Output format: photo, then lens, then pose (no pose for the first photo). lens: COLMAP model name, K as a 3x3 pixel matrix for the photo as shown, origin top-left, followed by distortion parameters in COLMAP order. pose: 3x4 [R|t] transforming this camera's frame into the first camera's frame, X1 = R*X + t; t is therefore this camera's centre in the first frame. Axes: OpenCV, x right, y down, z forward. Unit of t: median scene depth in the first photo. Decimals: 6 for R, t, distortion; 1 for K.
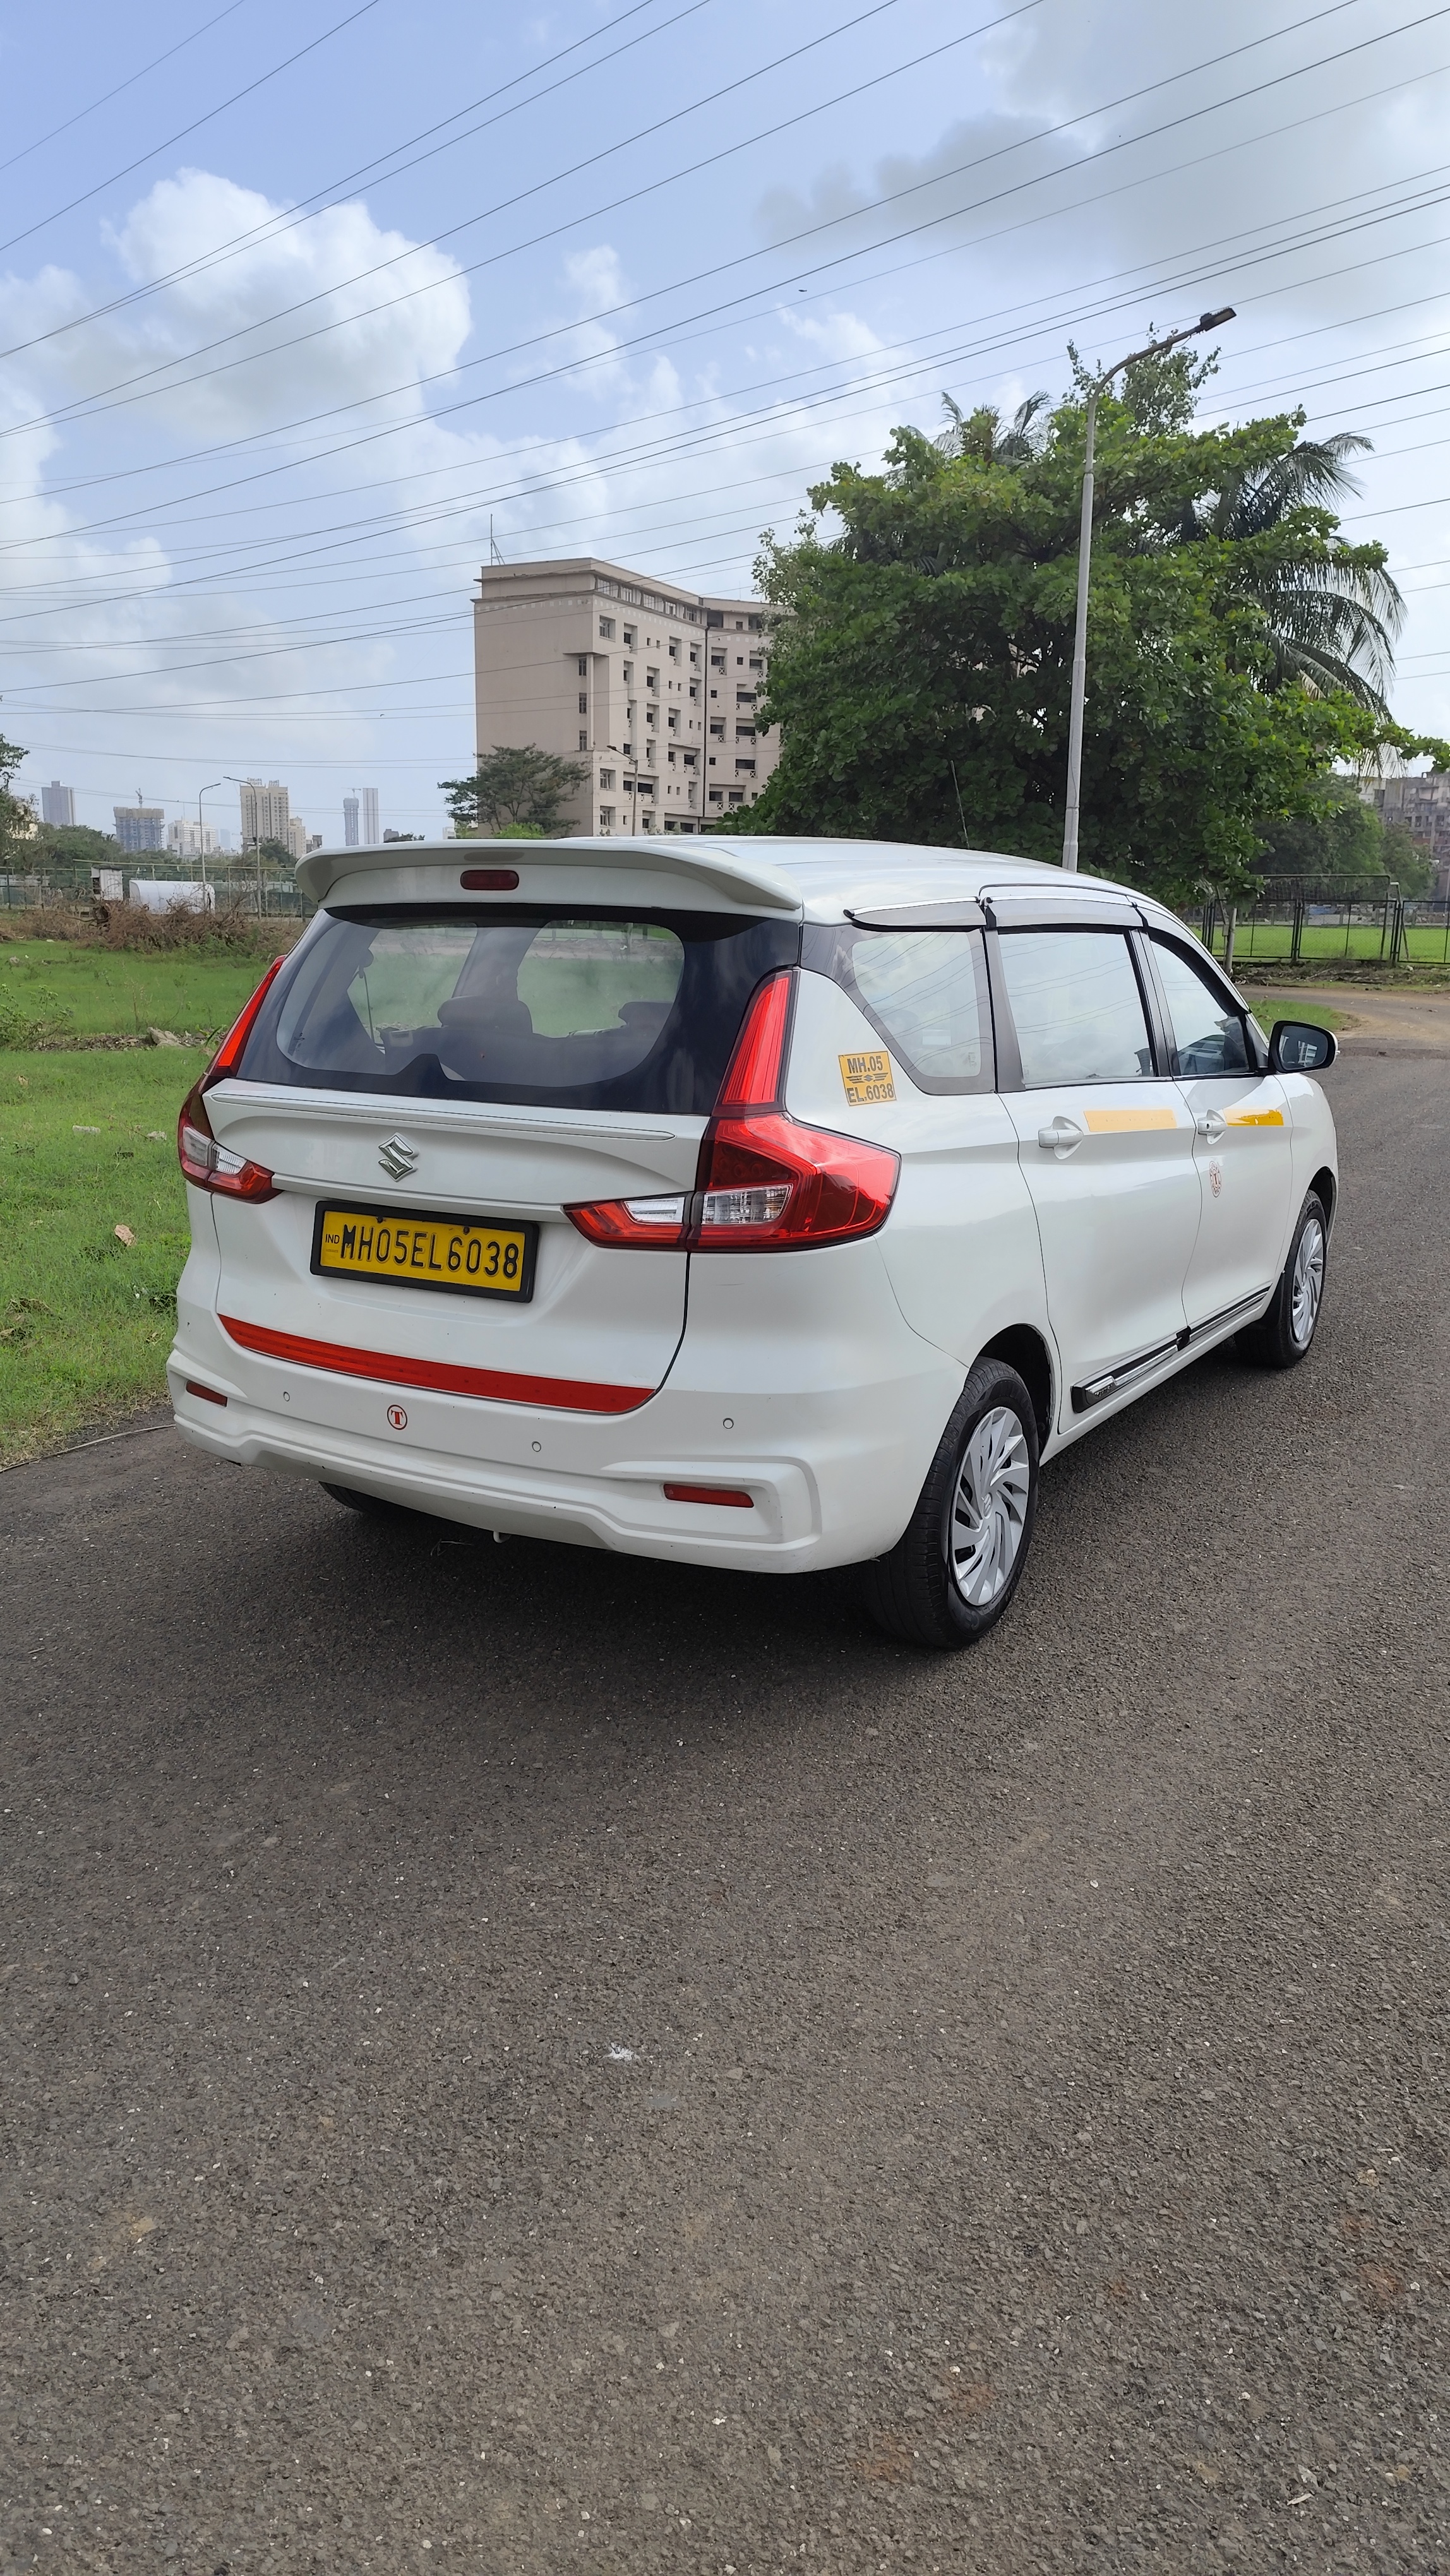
lens RADIAL K [[1735.1, 0, 725.0], [0, 1735.1, 1288.0], [0, 0, 1]] dist [0.051129, -0.056349]
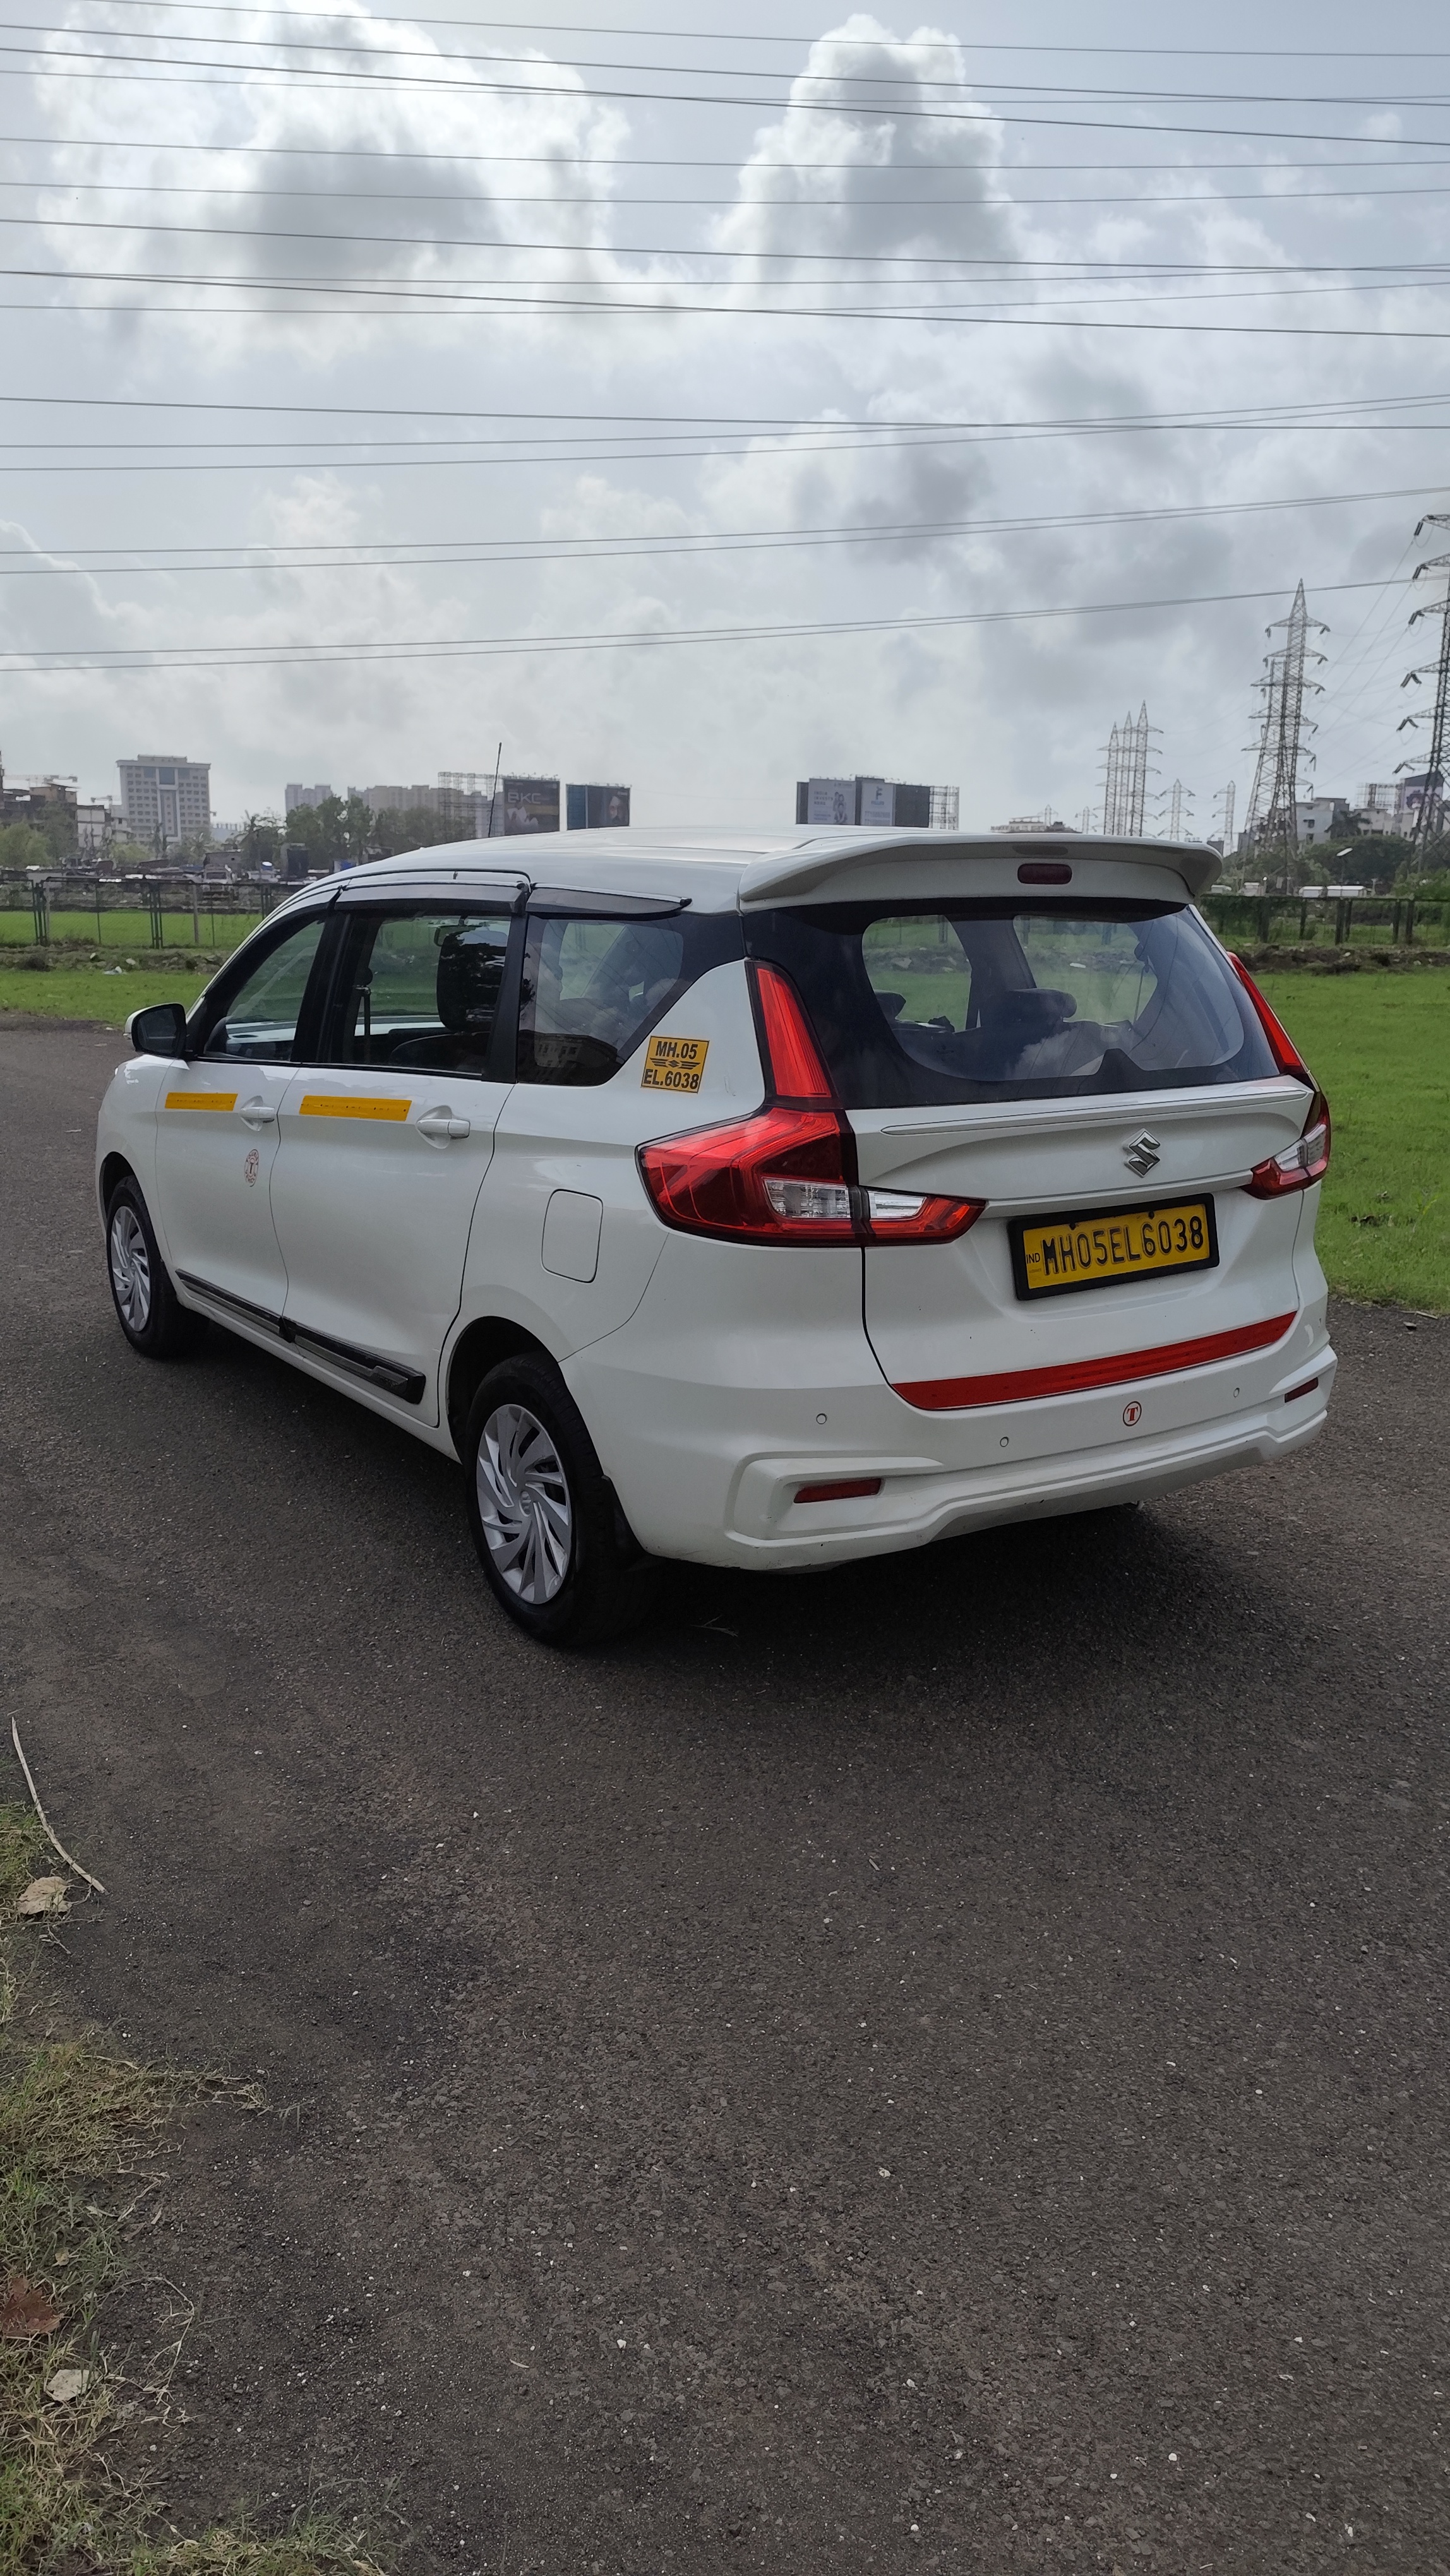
lens RADIAL K [[1748.7, 0, 725.0], [0, 1748.7, 1288.0], [0, 0, 1]] dist [0.048232, -0.058913]
pose [[0.433530, -0.204146, 0.877711, -1.164555], [0.188495, 0.972999, 0.133205, -0.175062], [-0.881205, 0.107696, 0.460304, 0.736901]]
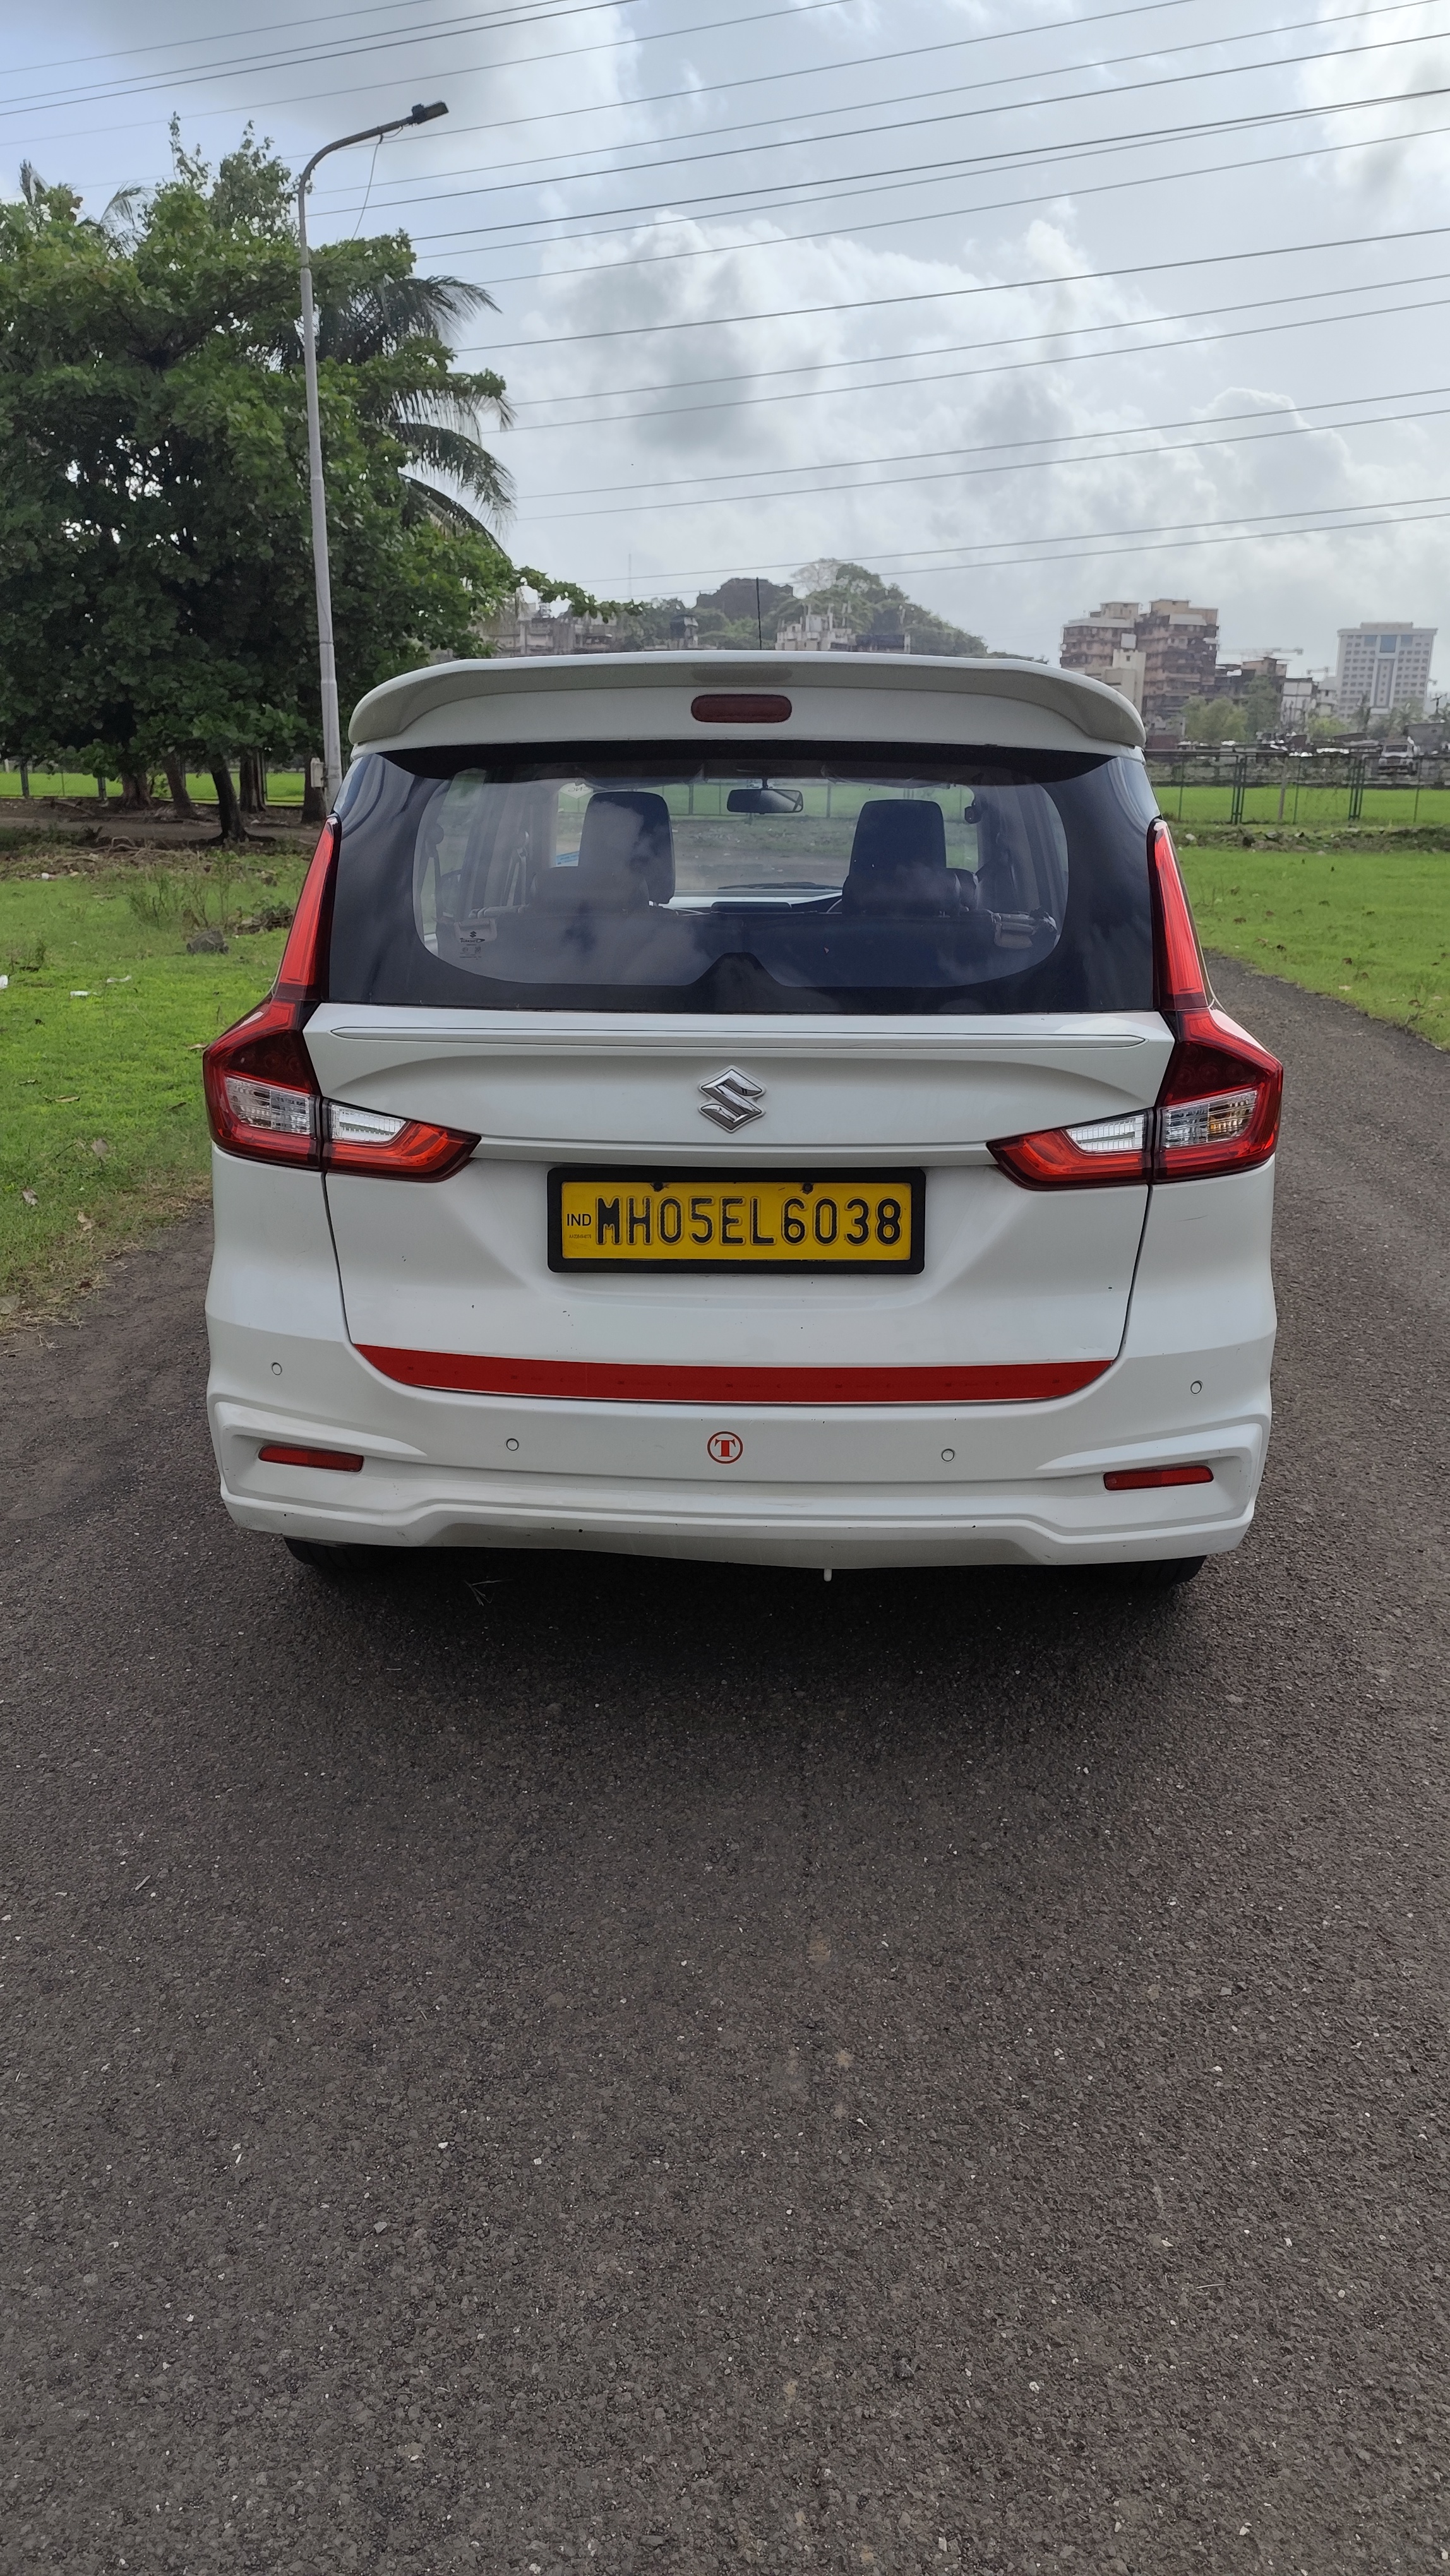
lens RADIAL K [[1748.7, 0, 725.0], [0, 1748.7, 1288.0], [0, 0, 1]] dist [0.048232, -0.058913]
pose [[0.884669, -0.139802, 0.444765, -0.513754], [0.103703, 0.989090, 0.104626, -0.072017], [-0.454539, -0.046436, 0.889516, 0.338465]]
